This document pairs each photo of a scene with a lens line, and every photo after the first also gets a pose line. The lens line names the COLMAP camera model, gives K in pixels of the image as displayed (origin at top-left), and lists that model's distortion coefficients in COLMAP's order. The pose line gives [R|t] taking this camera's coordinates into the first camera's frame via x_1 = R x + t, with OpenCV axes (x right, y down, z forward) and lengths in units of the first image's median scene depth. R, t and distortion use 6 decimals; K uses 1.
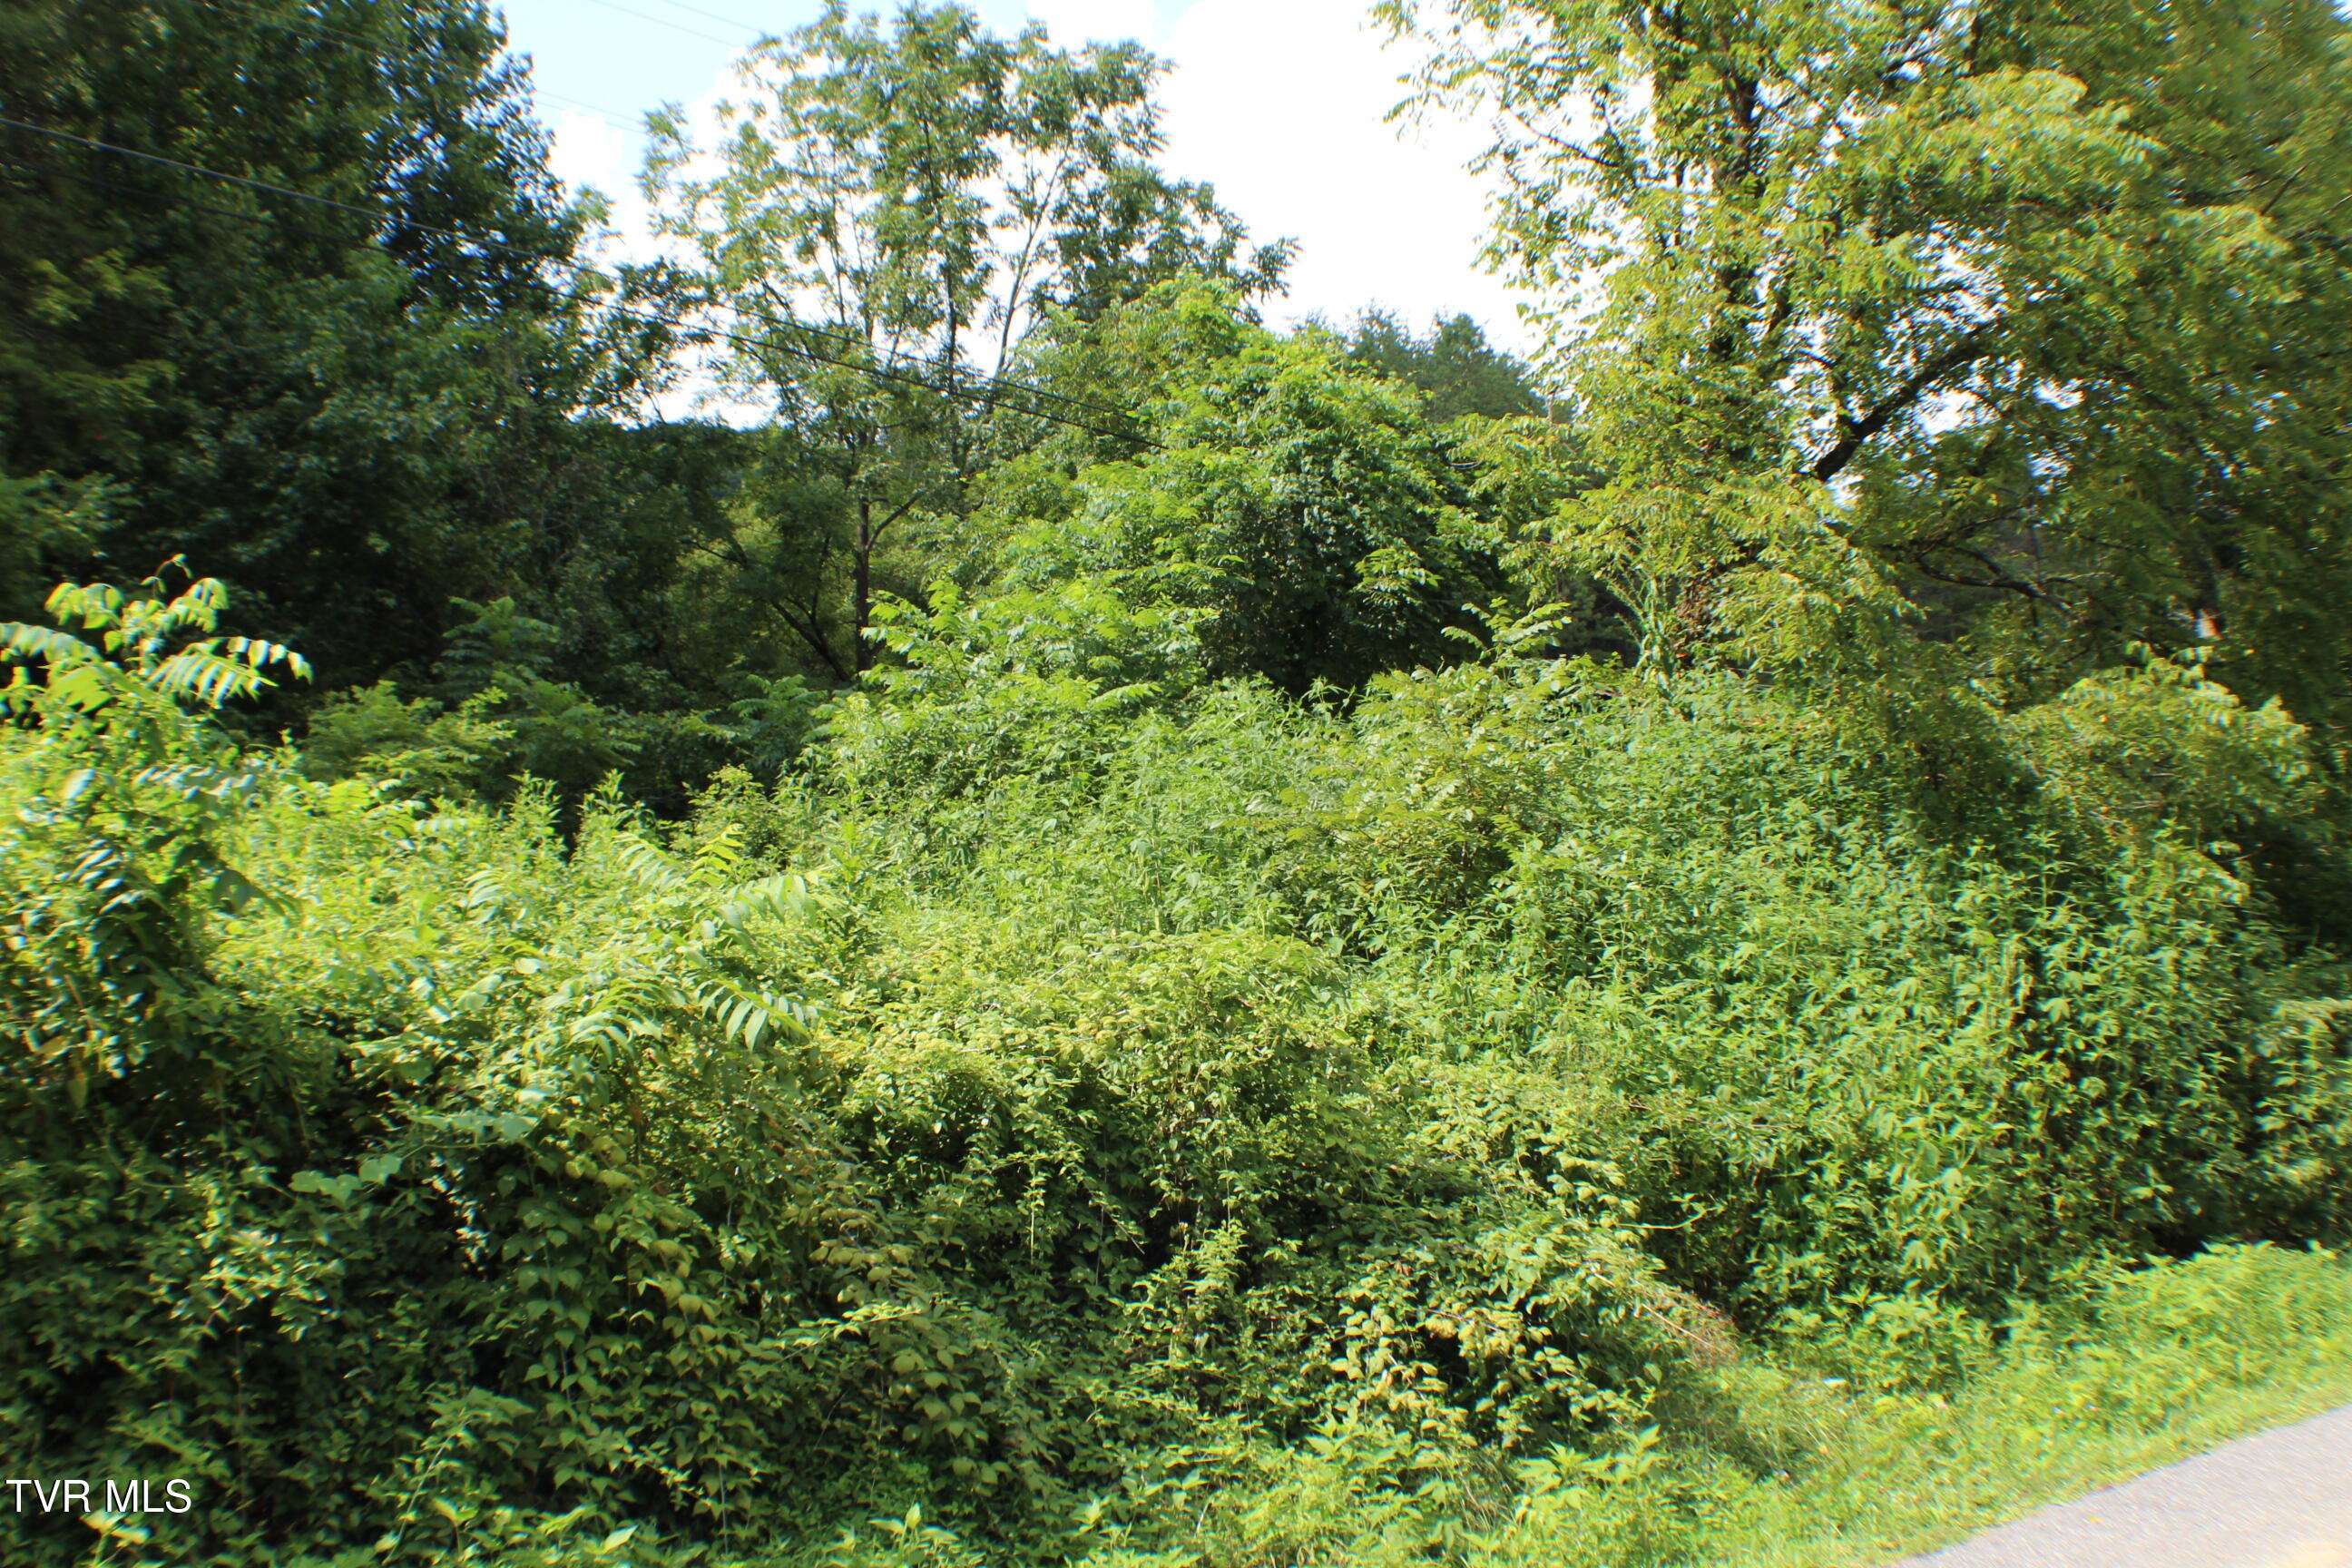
lens RADIAL K [[2023.7, 0, 1171.3], [0, 2023.7, 789.0], [0, 0, 1]] dist [-0.222899, 0.097340]
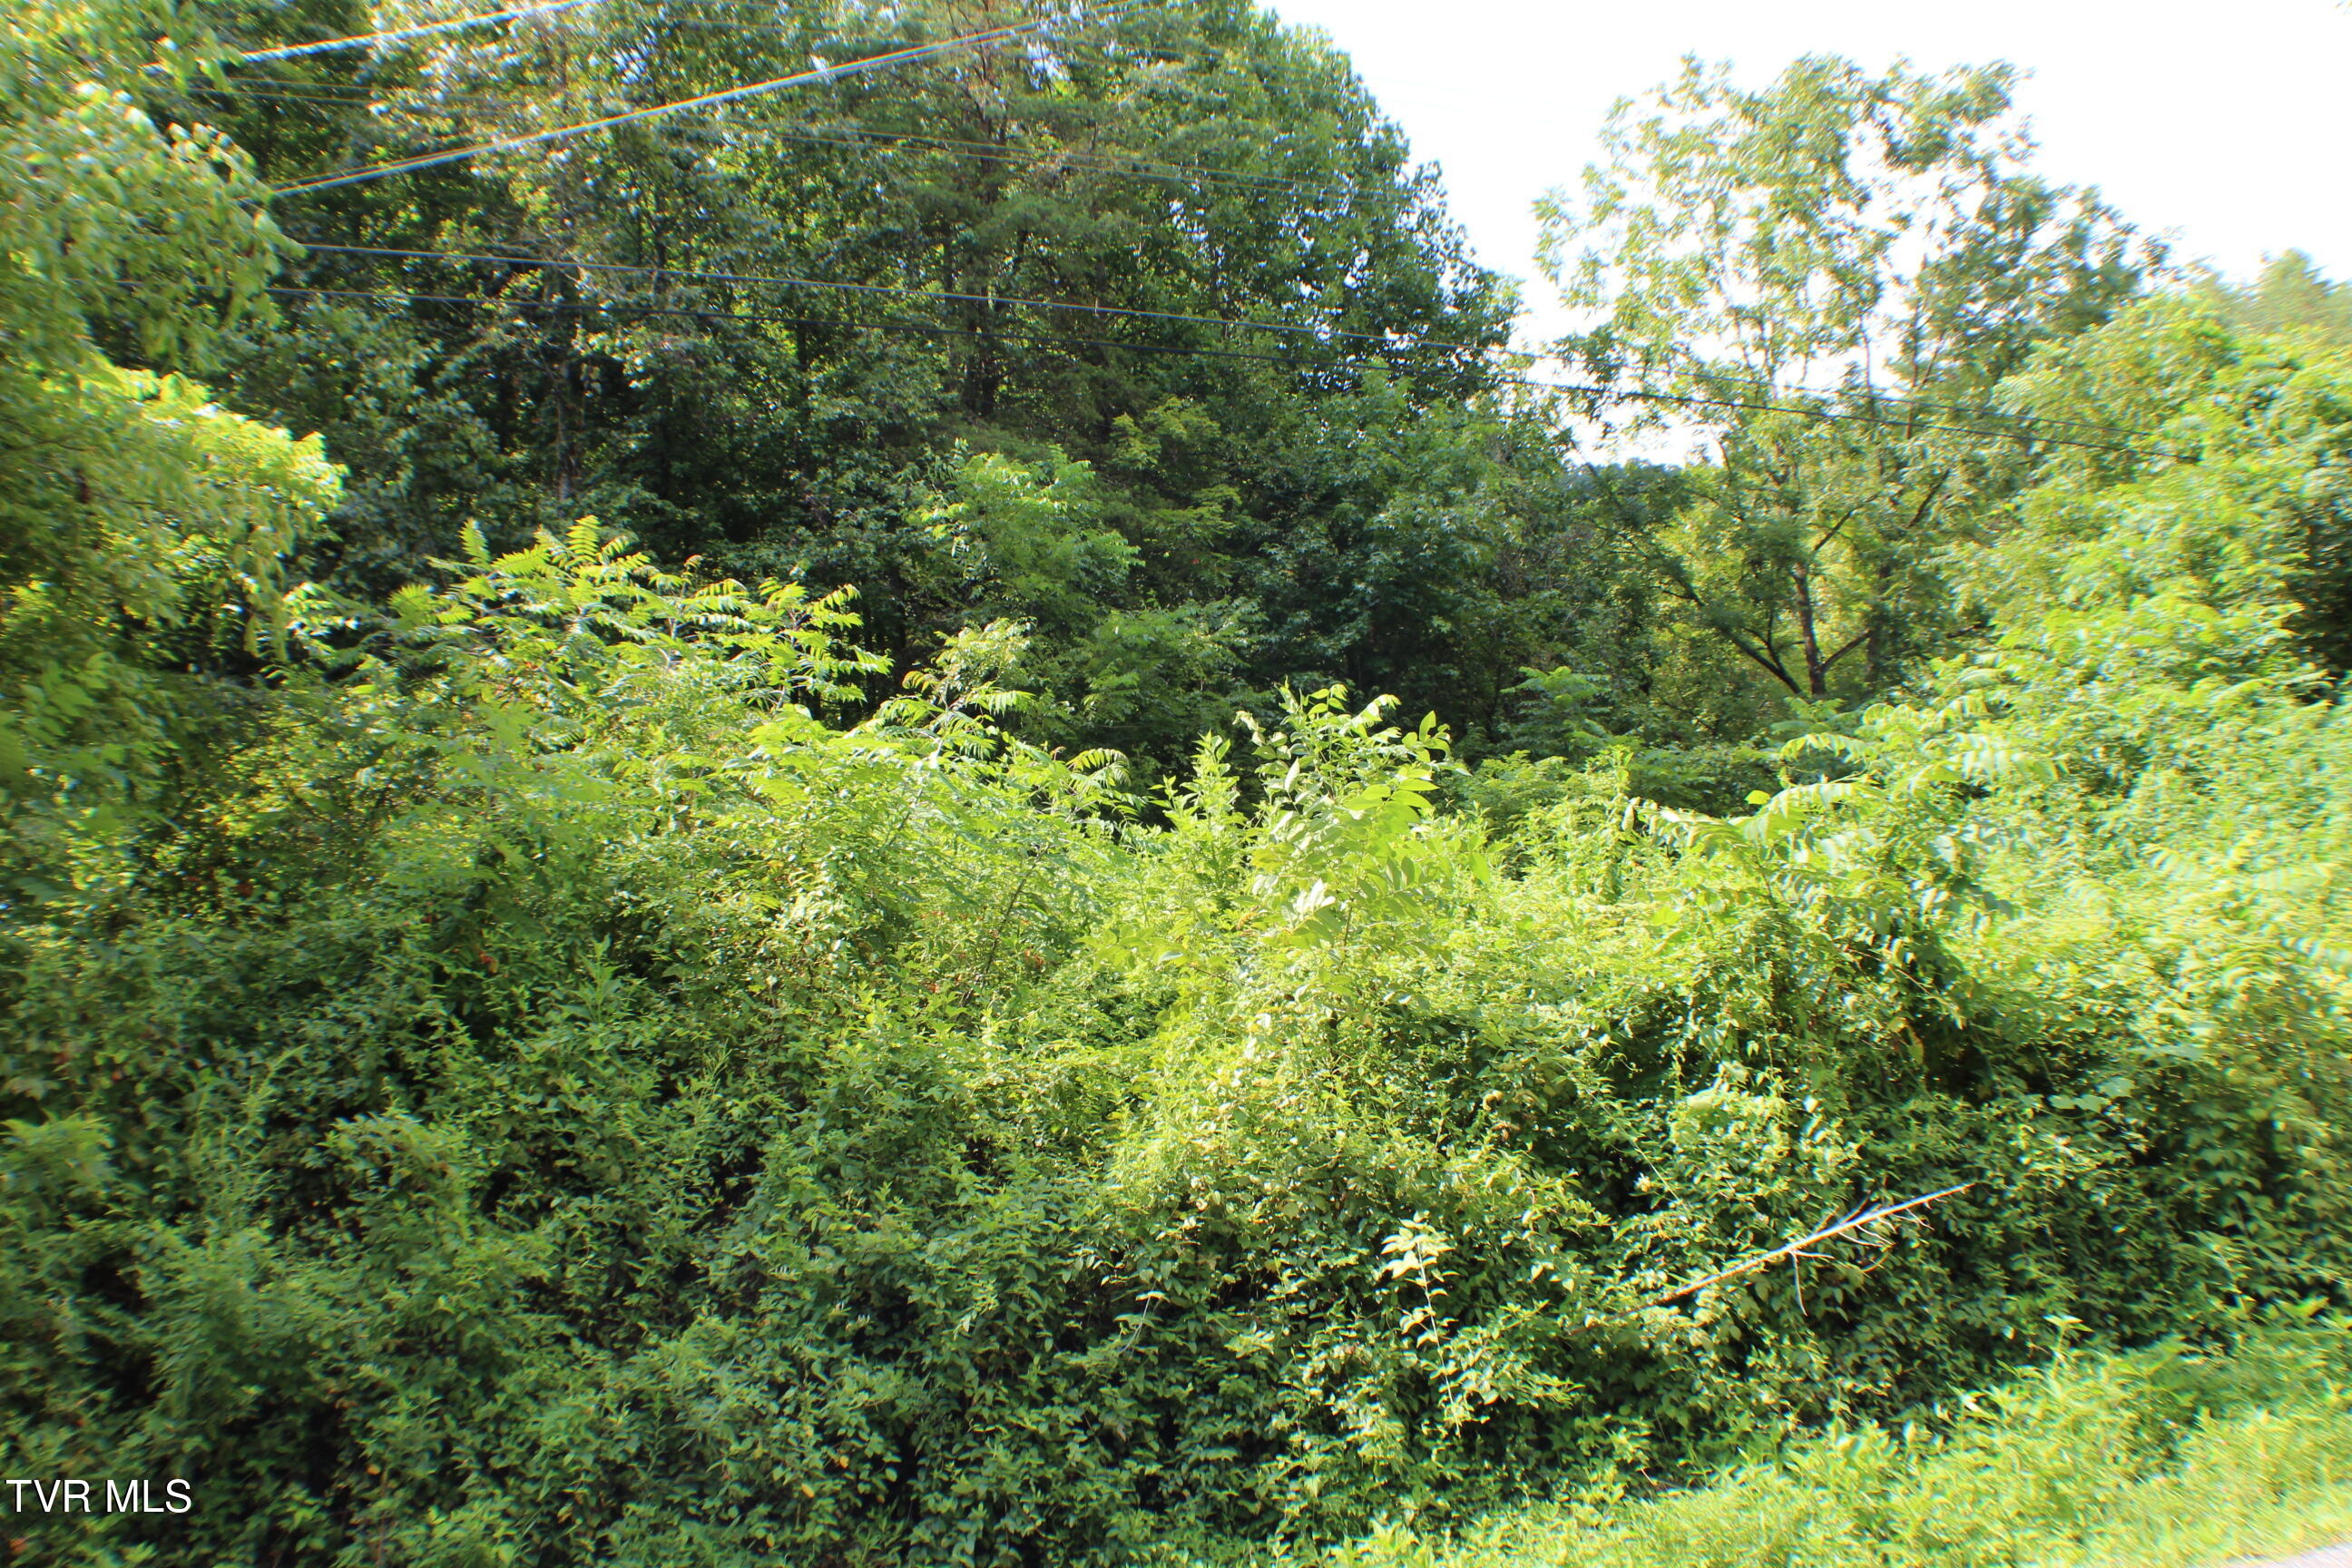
lens RADIAL K [[2023.7, 0, 1177.4], [0, 2023.7, 829.2], [0, 0, 1]] dist [-0.222899, 0.097340]
pose [[0.923550, -0.095780, -0.371323, -0.280493], [0.099575, 0.994989, -0.008988, -0.028113], [0.370323, -0.028674, 0.928460, -0.315343]]
